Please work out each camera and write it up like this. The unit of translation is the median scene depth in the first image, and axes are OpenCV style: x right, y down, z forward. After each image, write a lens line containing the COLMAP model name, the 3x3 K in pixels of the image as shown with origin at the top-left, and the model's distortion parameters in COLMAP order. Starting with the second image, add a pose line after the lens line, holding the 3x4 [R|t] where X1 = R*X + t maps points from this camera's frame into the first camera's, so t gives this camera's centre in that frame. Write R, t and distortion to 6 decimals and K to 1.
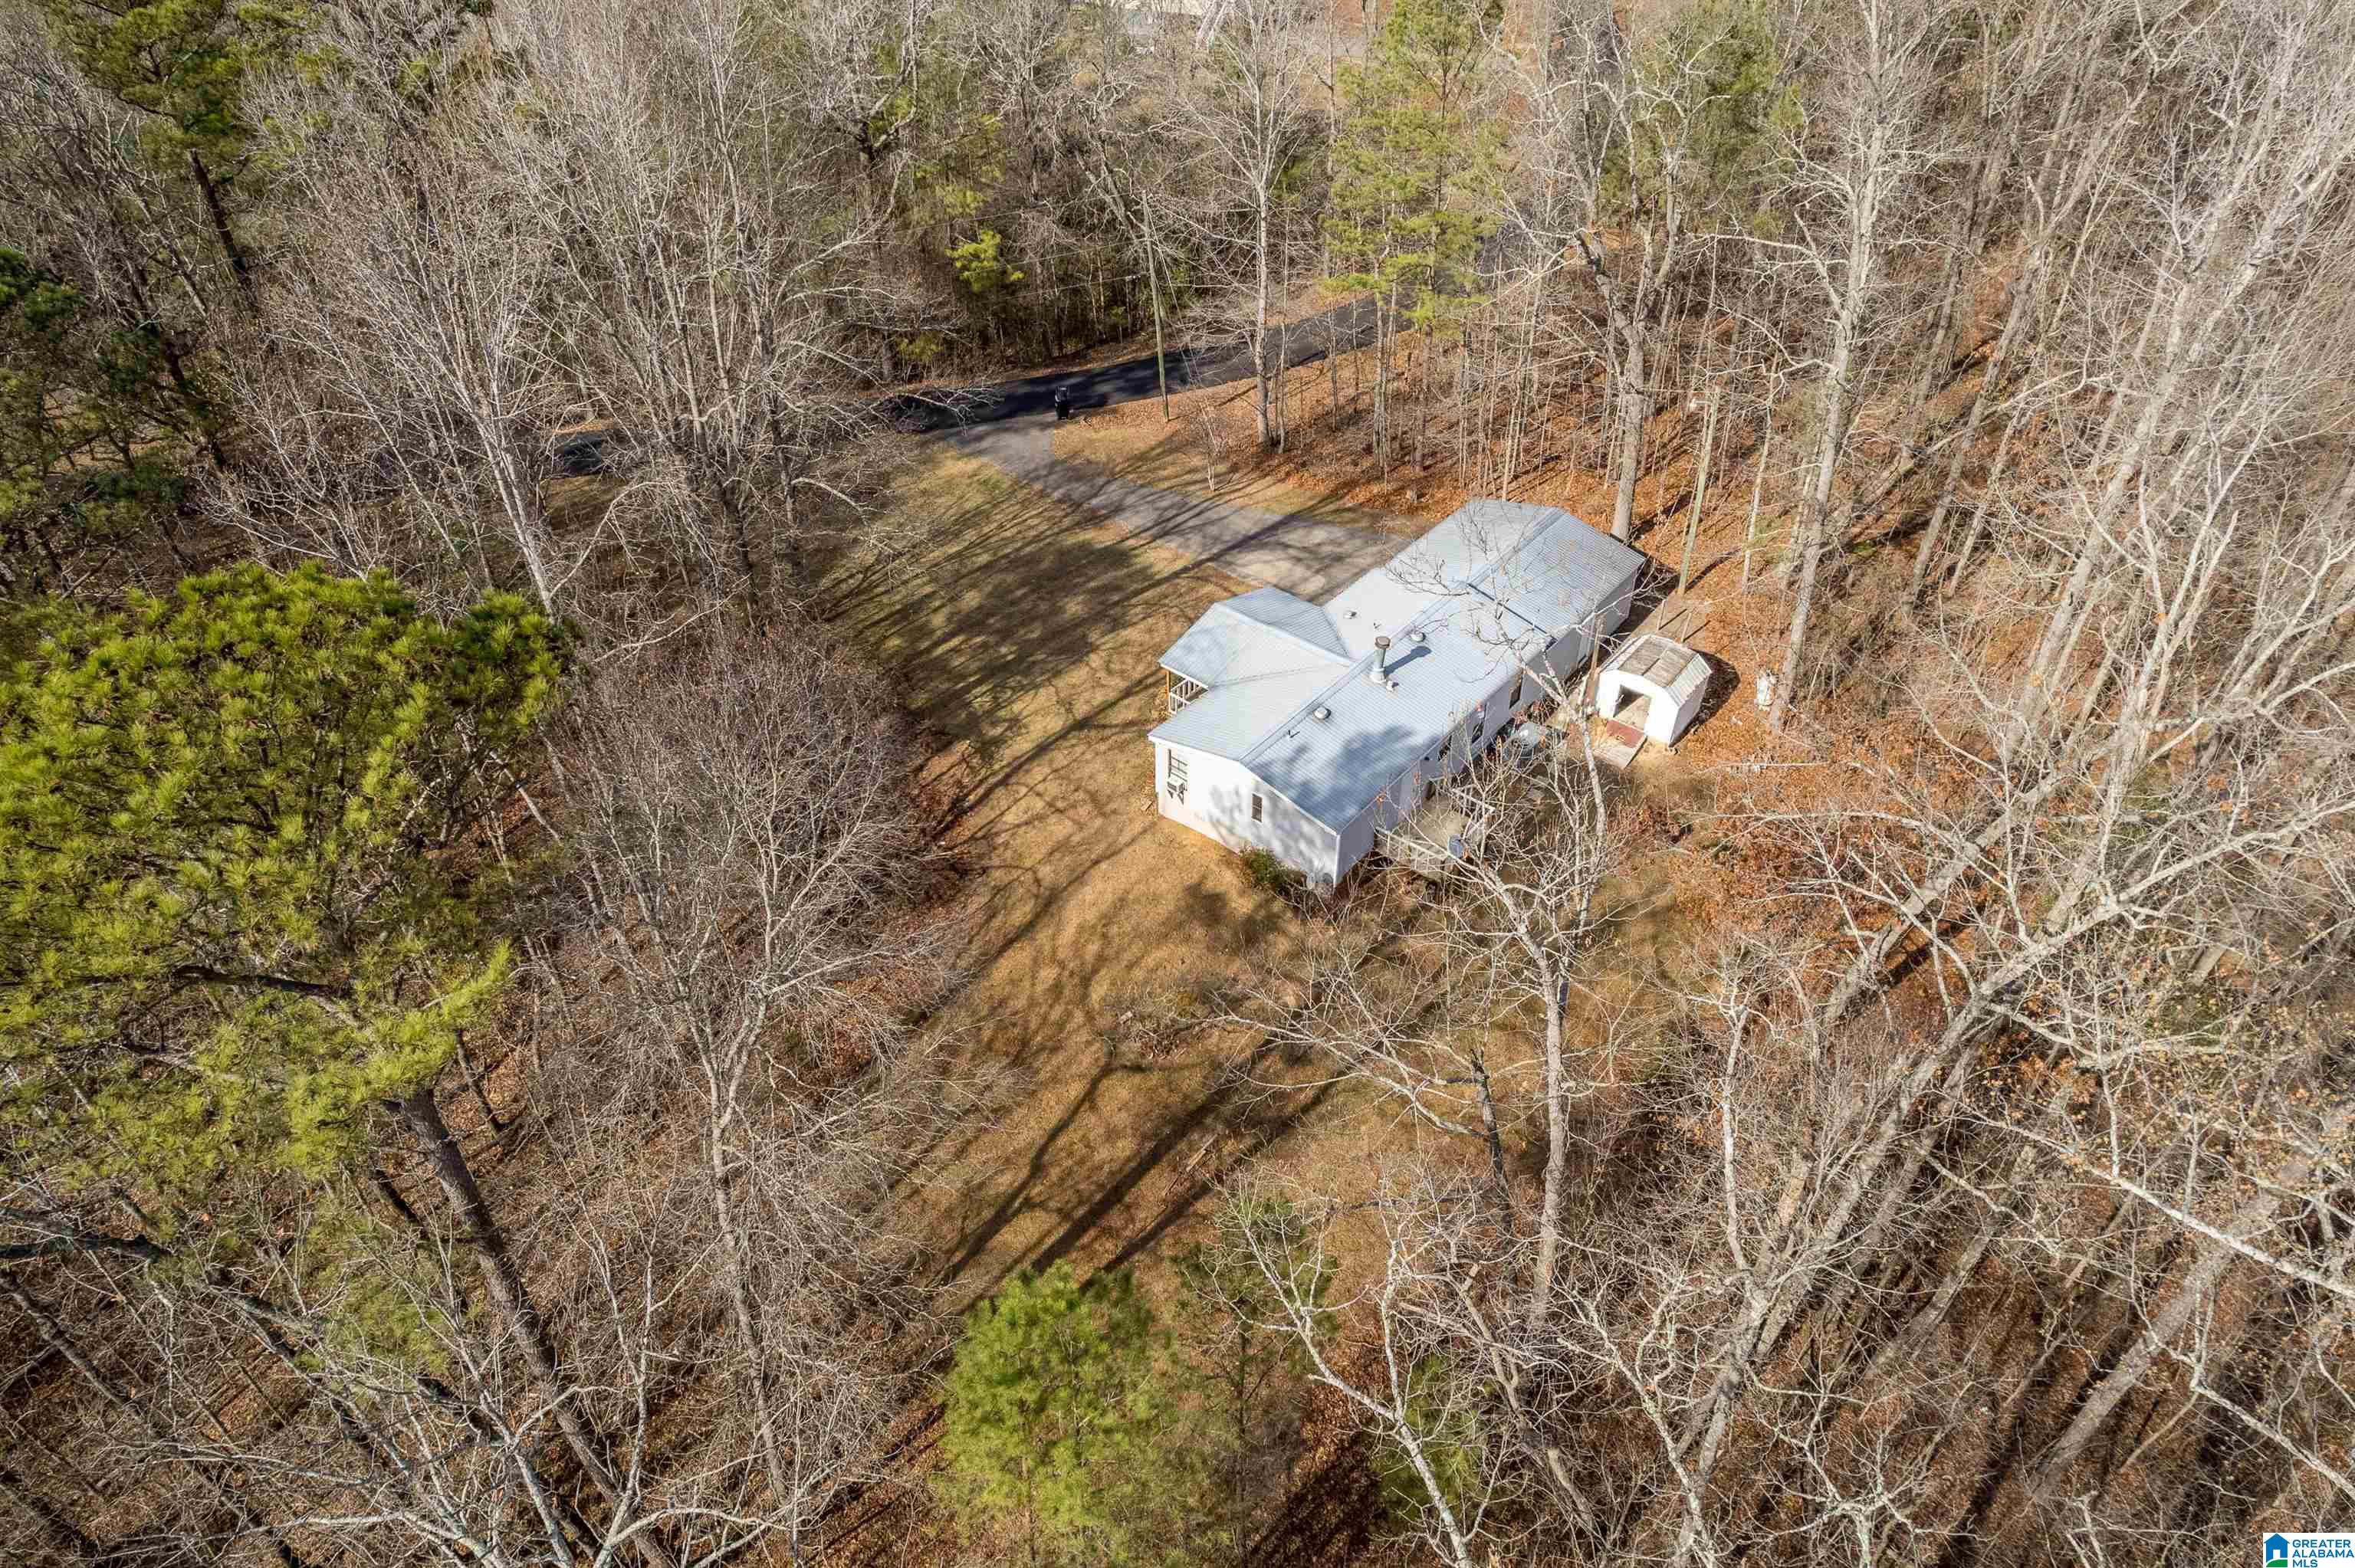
lens RADIAL K [[1486.6, 0, 1177.5], [0, 1486.6, 784.0], [0, 0, 1]] dist [-0.003597, -0.000582]
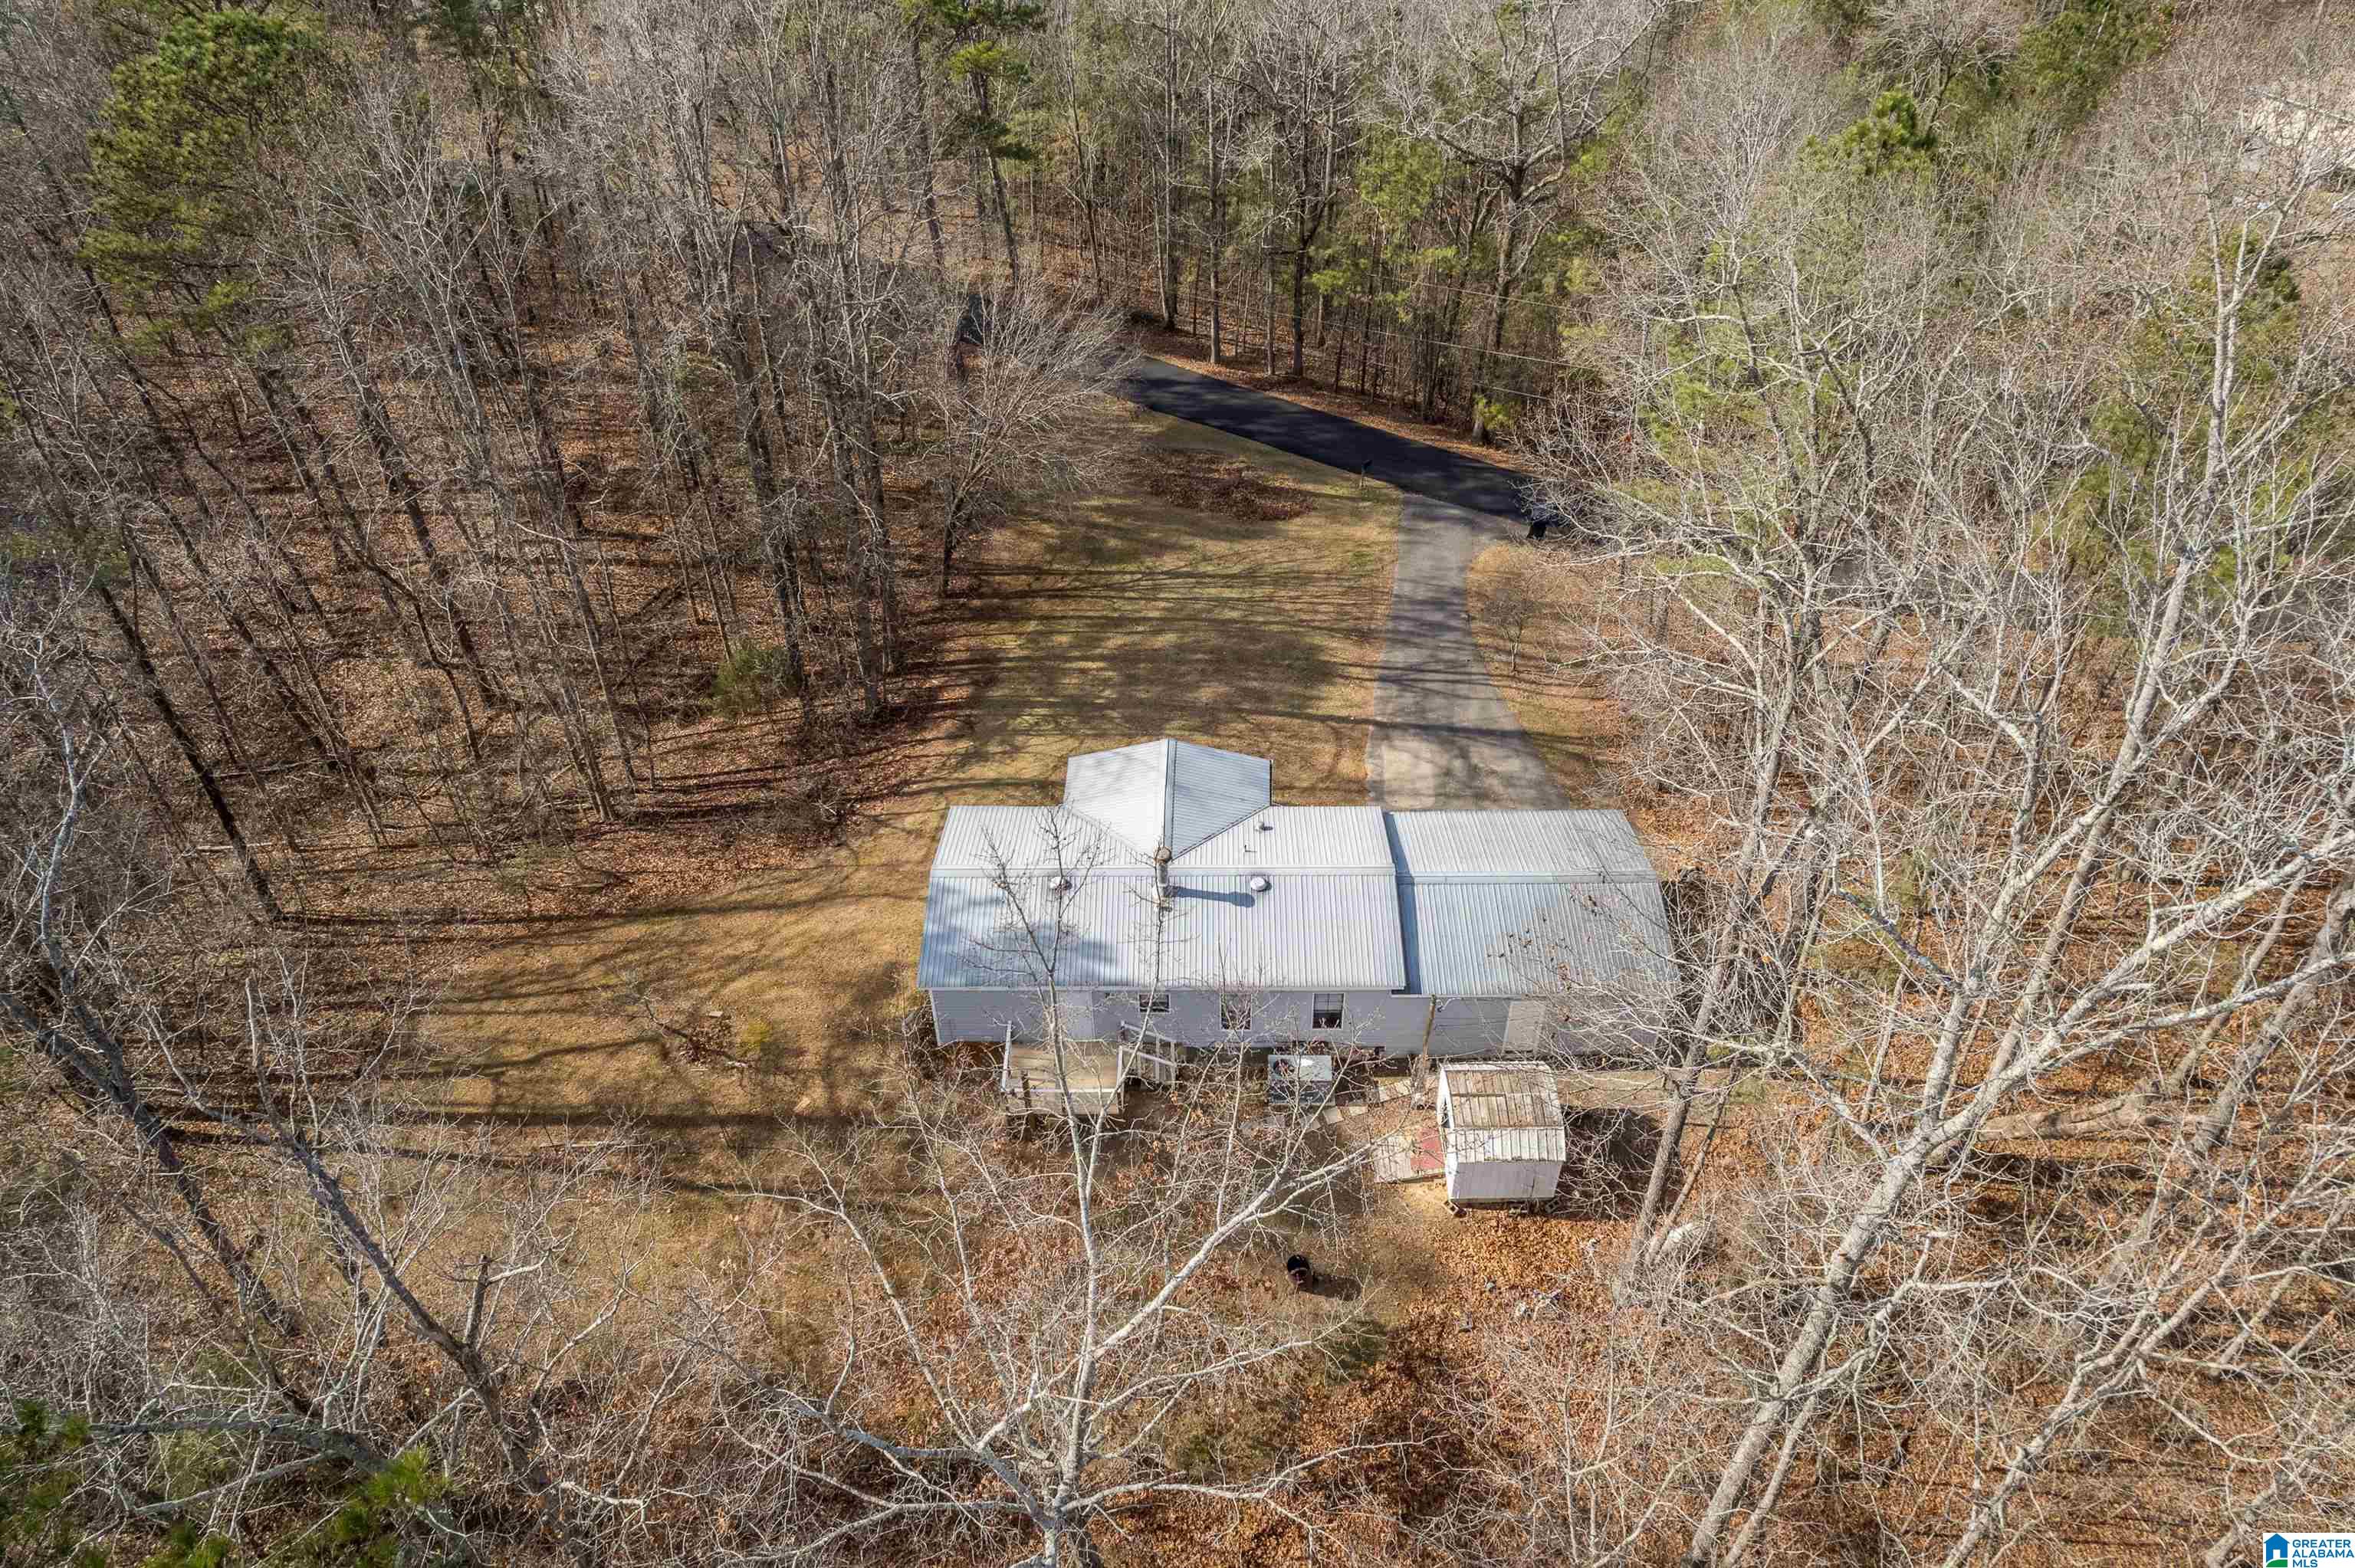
lens RADIAL K [[1486.6, 0, 1177.5], [0, 1486.6, 784.0], [0, 0, 1]] dist [-0.003597, -0.000582]
pose [[0.622608, 0.496442, -0.604900, 0.558575], [-0.492342, 0.849343, 0.190301, -0.260655], [0.608242, 0.179335, 0.773228, 0.302007]]
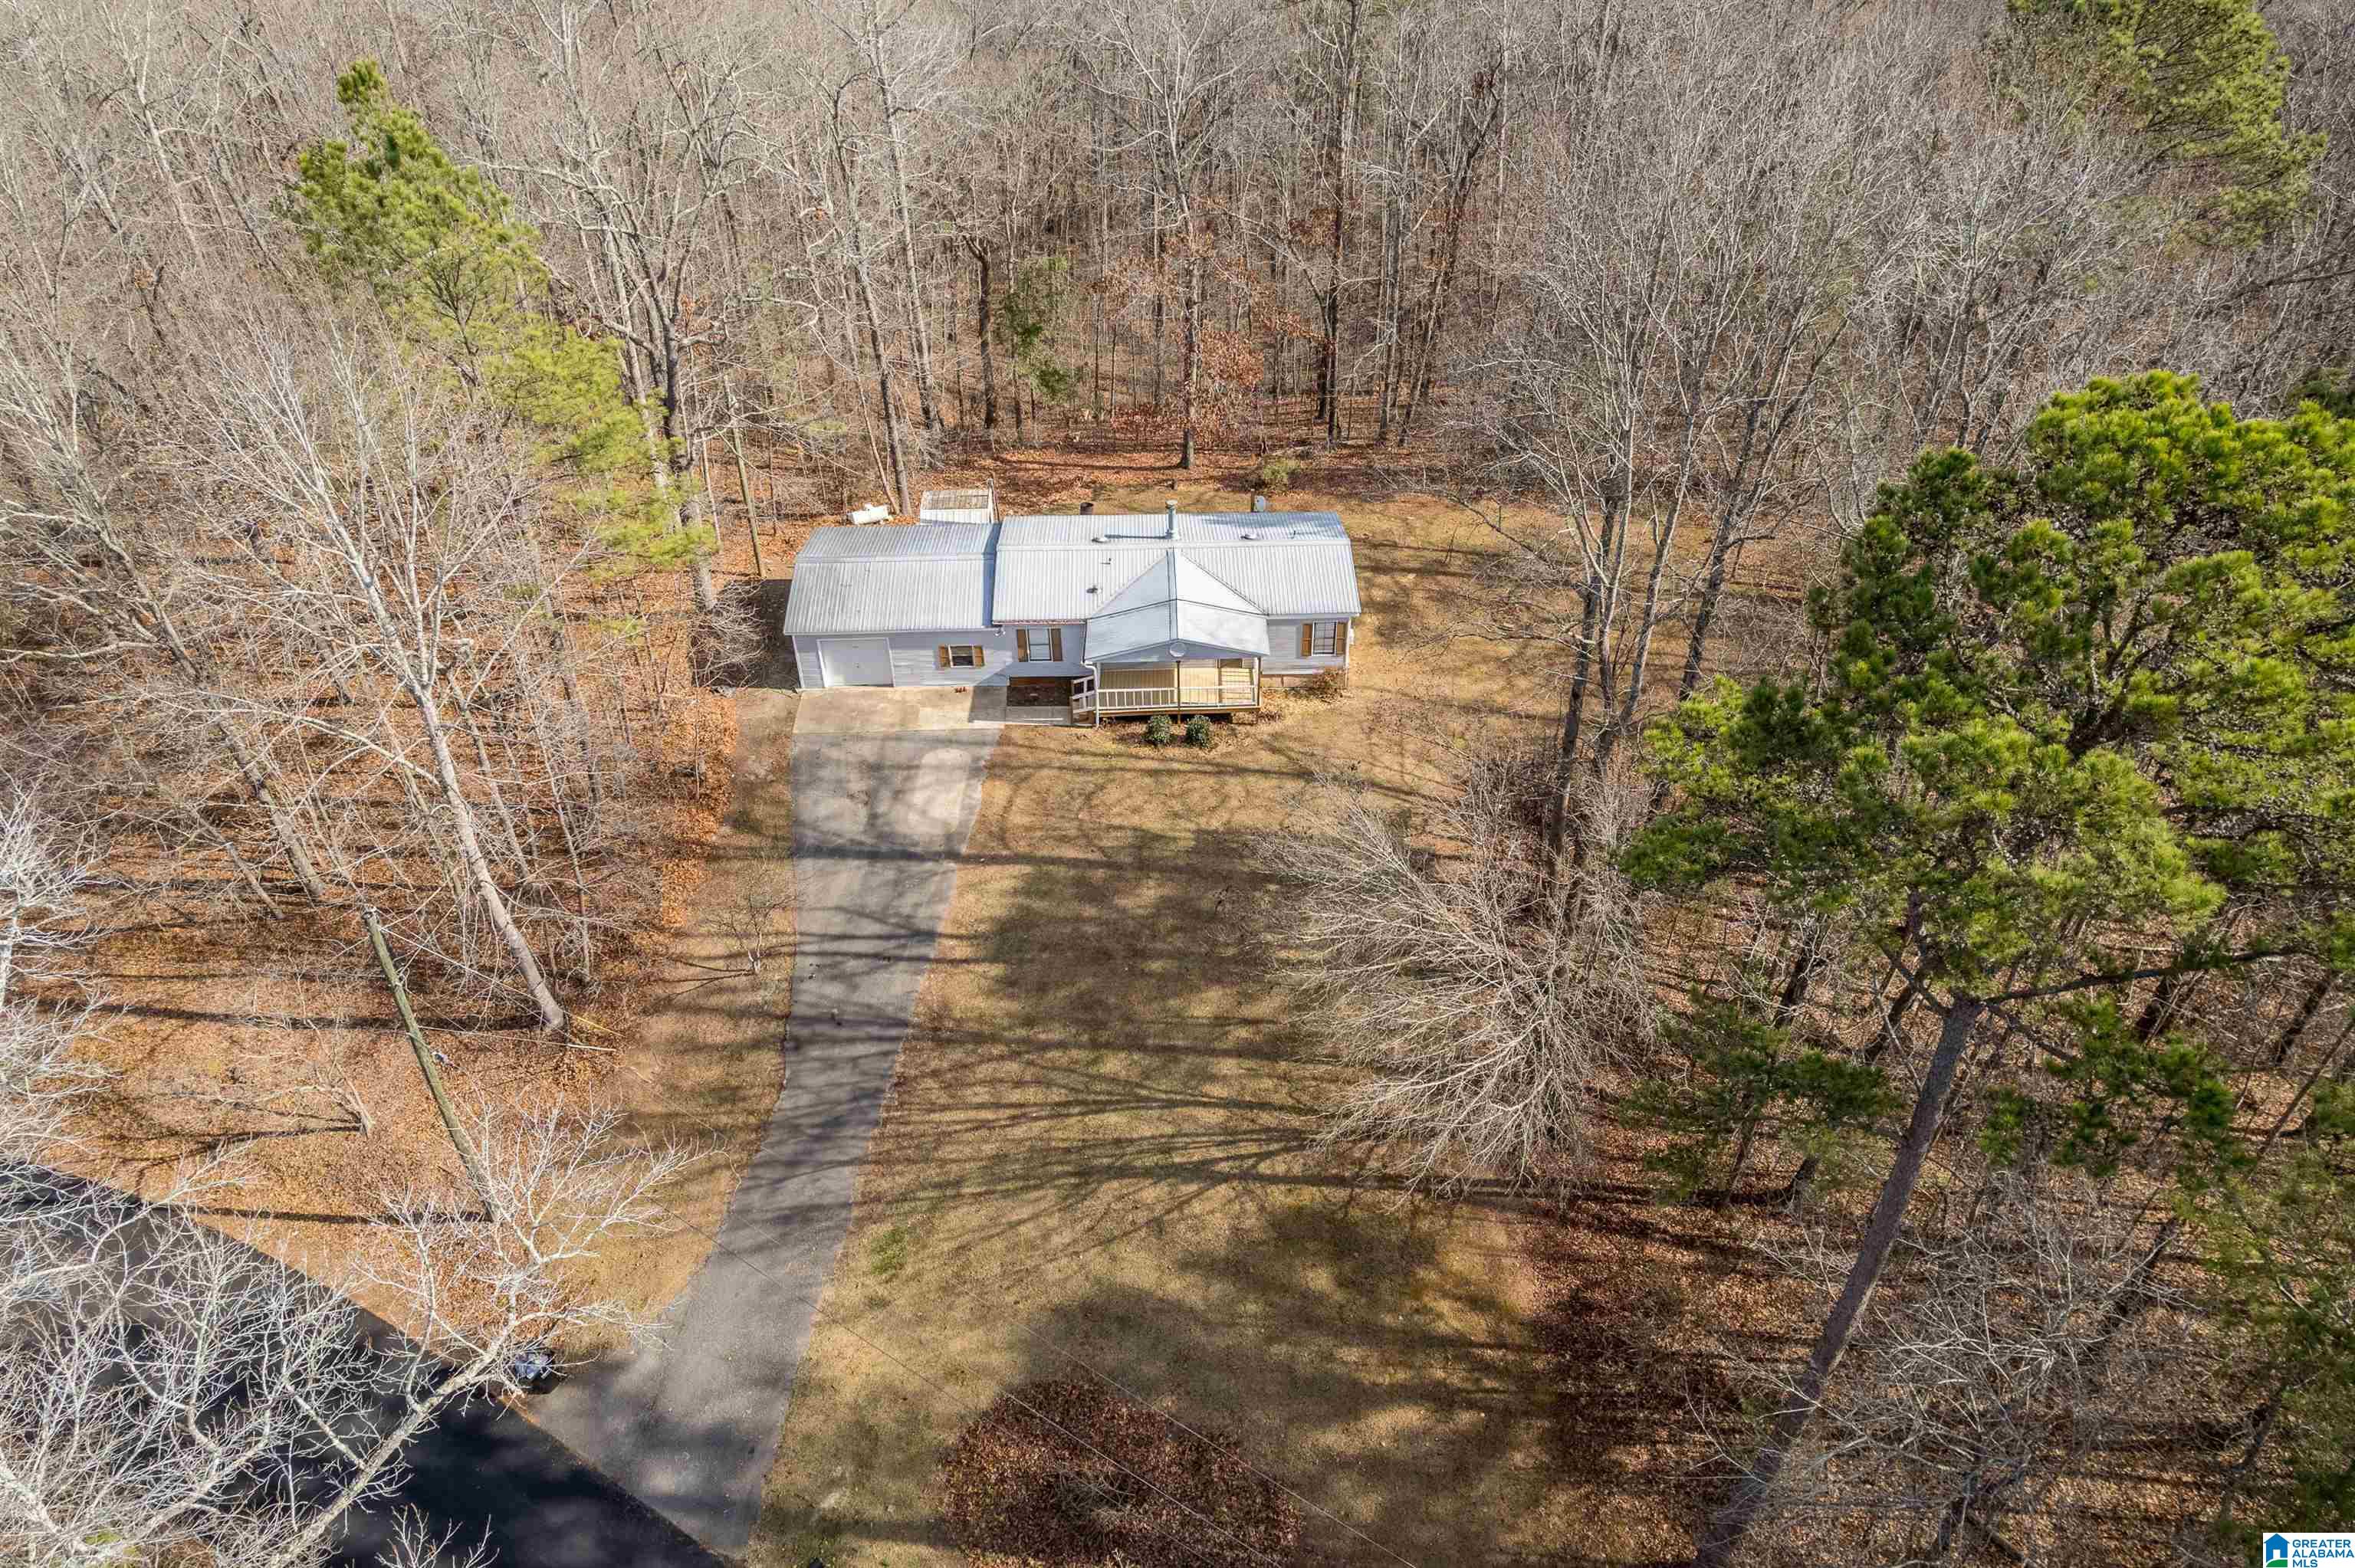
lens RADIAL K [[1486.6, 0, 1177.5], [0, 1486.6, 784.0], [0, 0, 1]] dist [-0.003597, -0.000582]
pose [[-0.658930, -0.475469, 0.582873, -0.557675], [0.484757, 0.324097, 0.812387, -0.839756], [-0.575172, 0.817857, 0.016930, 1.013462]]
